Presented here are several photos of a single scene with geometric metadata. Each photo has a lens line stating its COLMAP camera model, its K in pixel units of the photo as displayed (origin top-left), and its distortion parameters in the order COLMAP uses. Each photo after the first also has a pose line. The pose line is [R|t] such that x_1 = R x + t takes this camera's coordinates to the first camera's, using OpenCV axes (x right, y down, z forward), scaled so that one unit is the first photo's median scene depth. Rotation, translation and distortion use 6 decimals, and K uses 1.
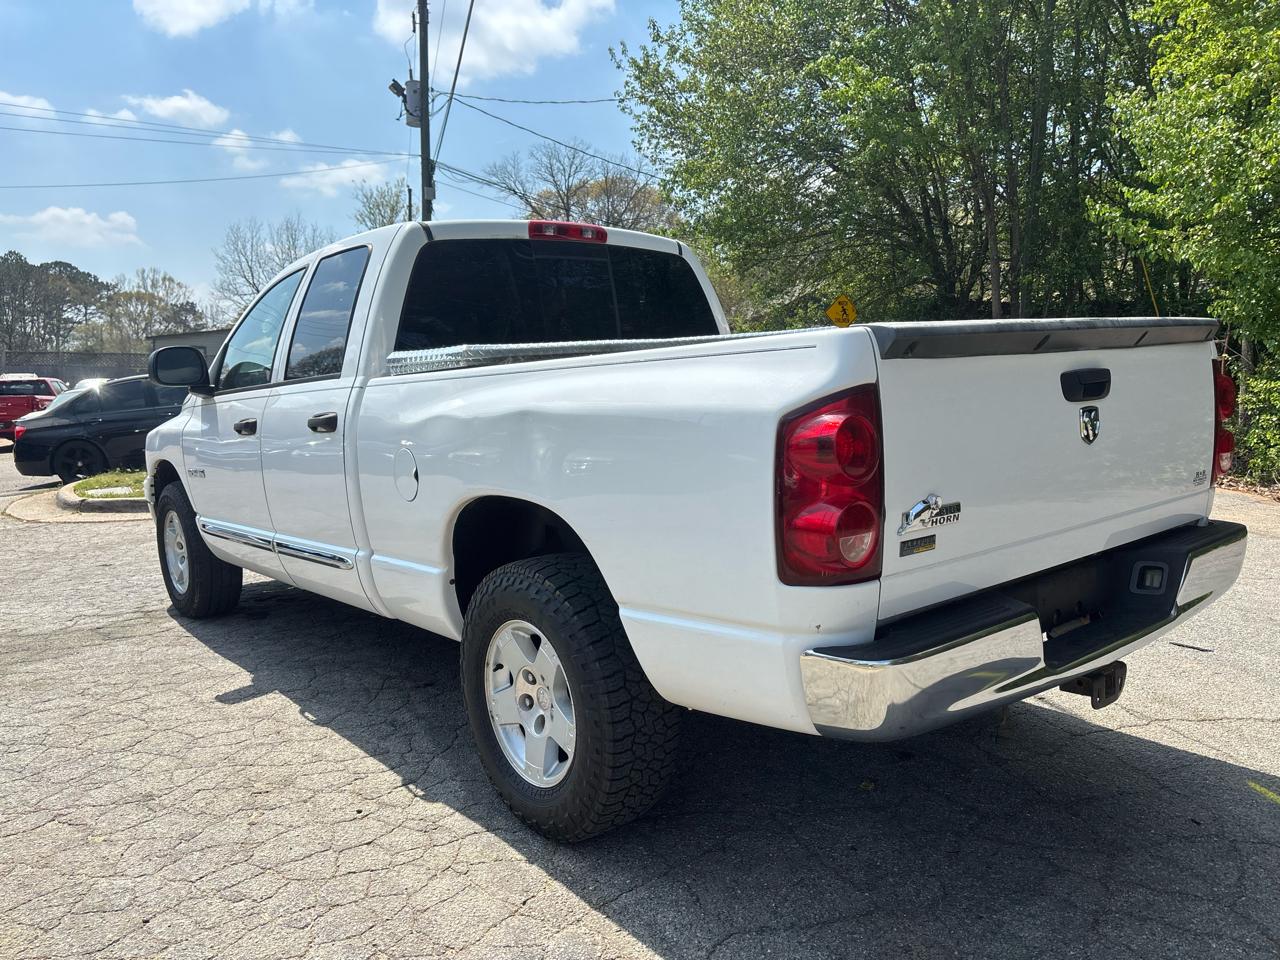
lens RADIAL K [[974.7, 0, 645.7], [0, 974.7, 487.4], [0, 0, 1]] dist [0.055628, -0.060927]
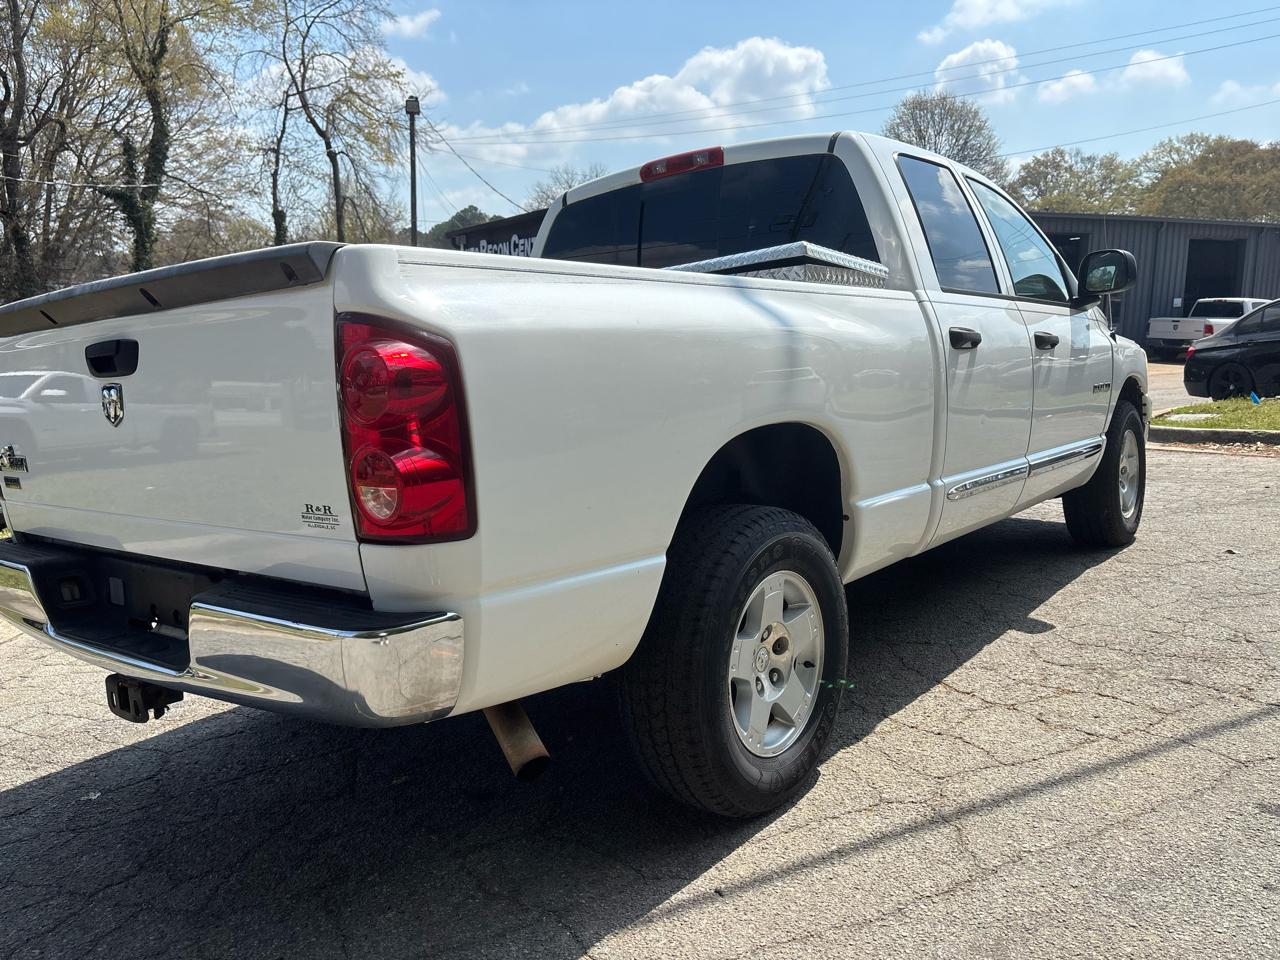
lens RADIAL K [[974.7, 0, 637.2], [0, 974.7, 491.1], [0, 0, 1]] dist [0.055628, -0.060927]
pose [[0.161622, 0.166012, -0.972789, 0.810076], [-0.071824, 0.985113, 0.156182, -0.091789], [0.984236, 0.044627, 0.171139, 0.760124]]
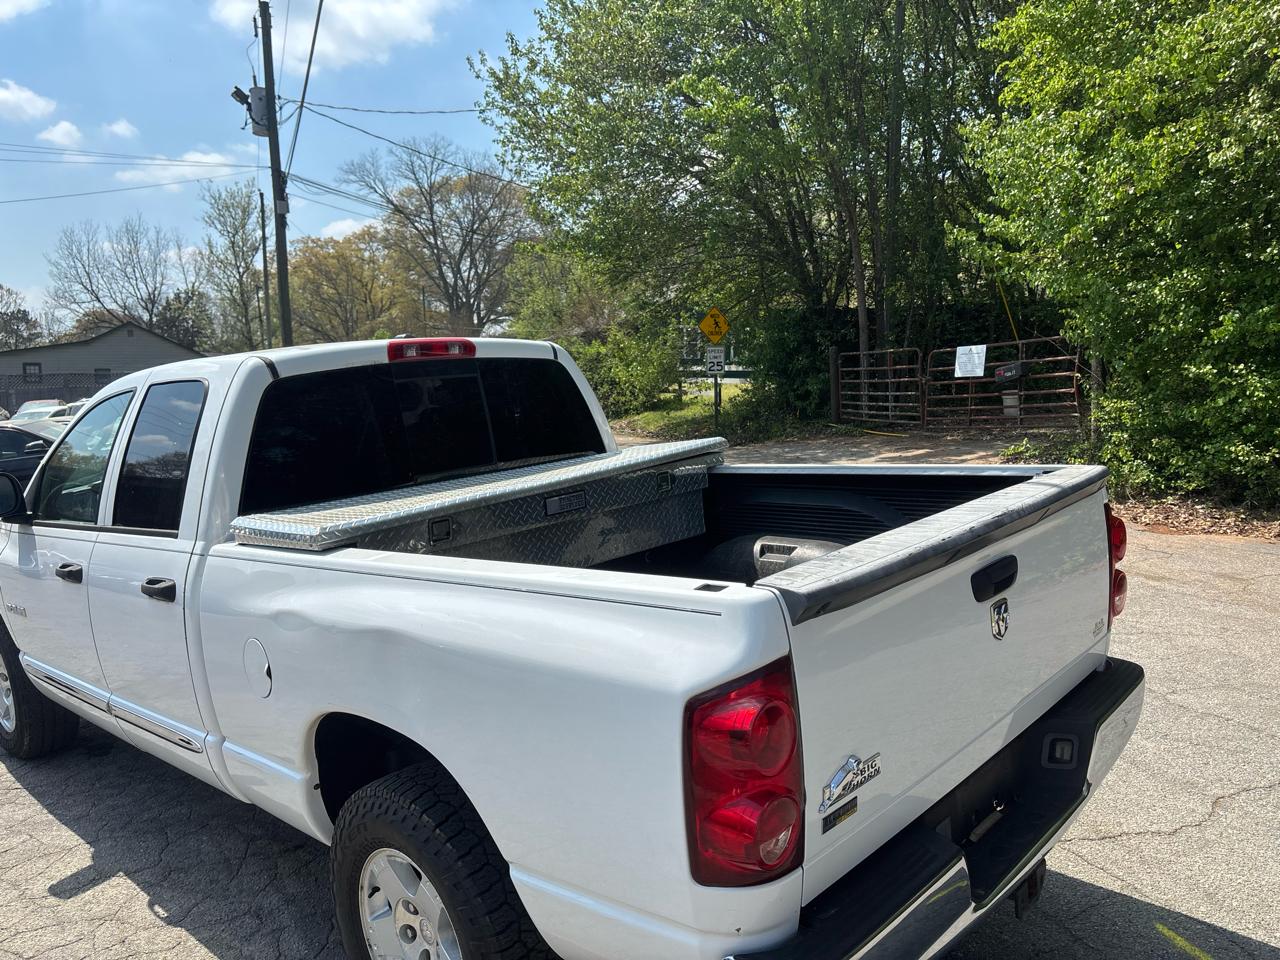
lens RADIAL K [[974.7, 0, 646.2], [0, 974.7, 489.7], [0, 0, 1]] dist [0.055628, -0.060927]
pose [[0.991406, -0.046668, 0.122210, 0.001359], [0.045549, 0.998891, 0.011943, -0.122931], [-0.122632, -0.006274, 0.992432, 0.057749]]
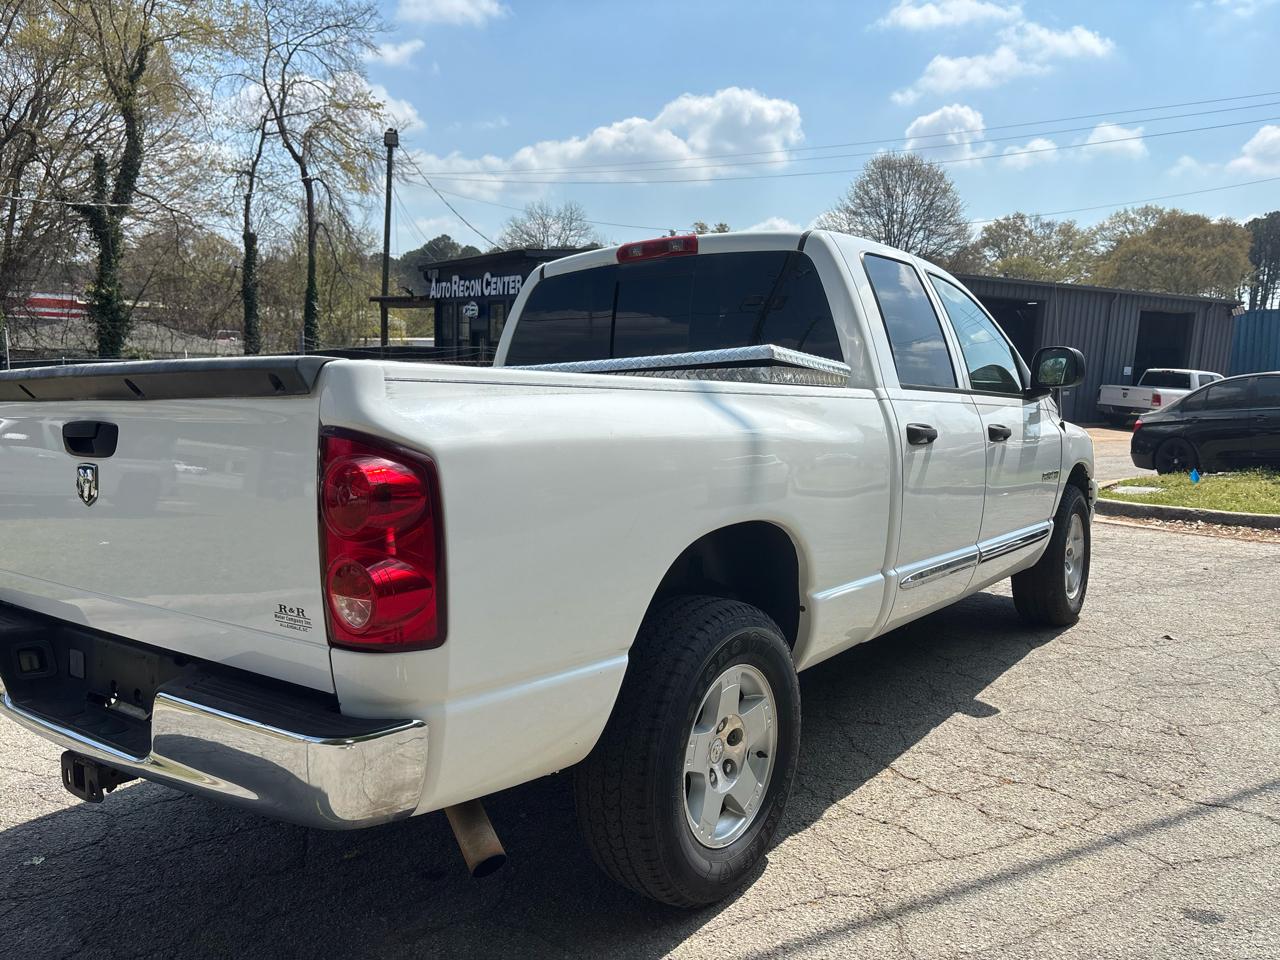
lens RADIAL K [[974.7, 0, 642.4], [0, 974.7, 491.1], [0, 0, 1]] dist [0.055628, -0.060927]
pose [[0.198870, 0.139941, -0.969983, 0.820985], [-0.121401, 0.985647, 0.117311, -0.129026], [0.972477, 0.094428, 0.213005, 0.751040]]
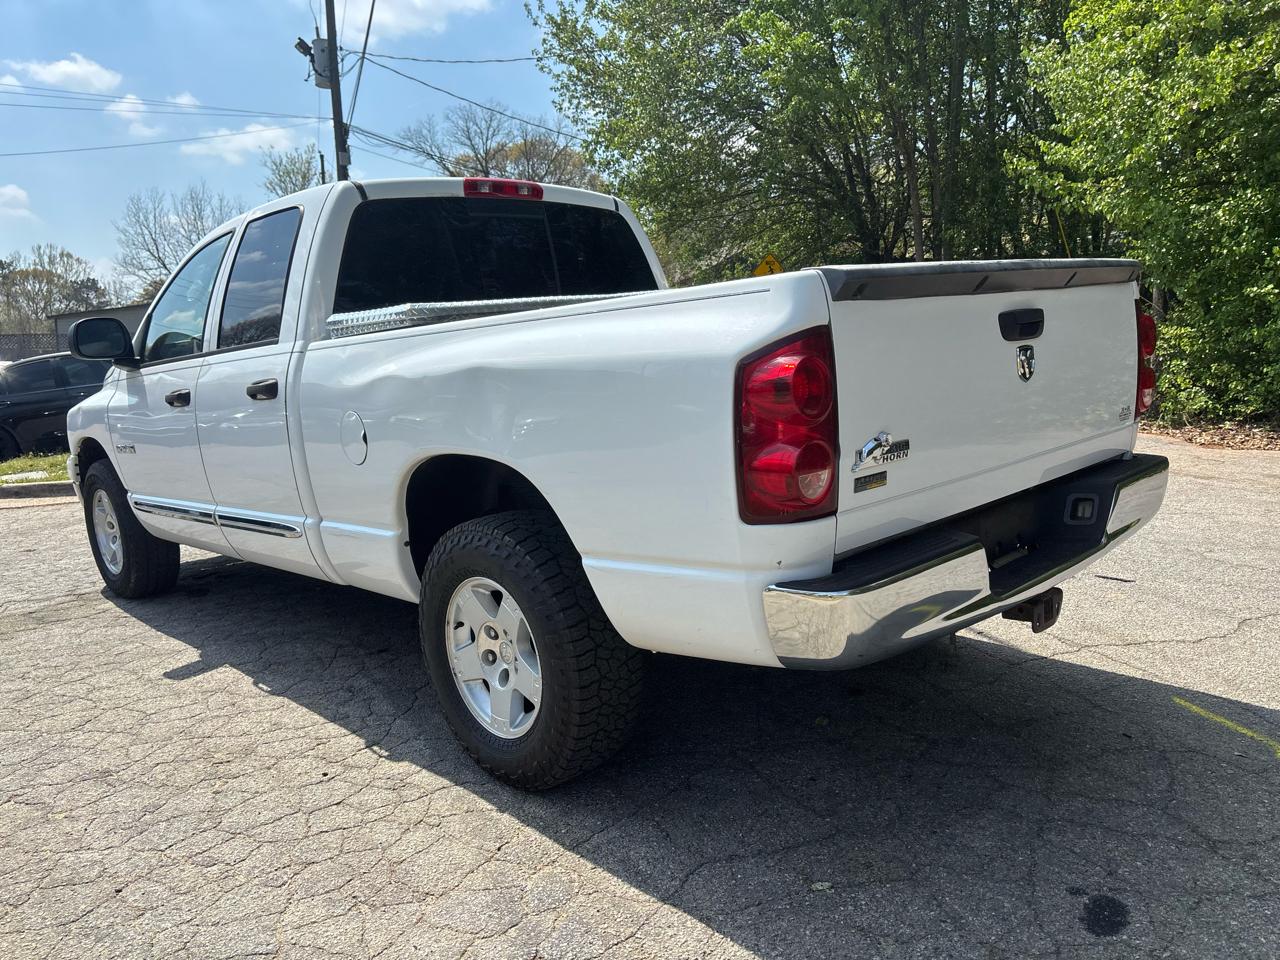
lens RADIAL K [[974.7, 0, 647.1], [0, 974.7, 497.7], [0, 0, 1]] dist [0.055628, -0.060927]
pose [[0.996830, -0.039861, 0.068849, -0.014771], [0.036804, 0.998304, 0.045110, 0.009739], [-0.070531, -0.042433, 0.996607, -0.008697]]
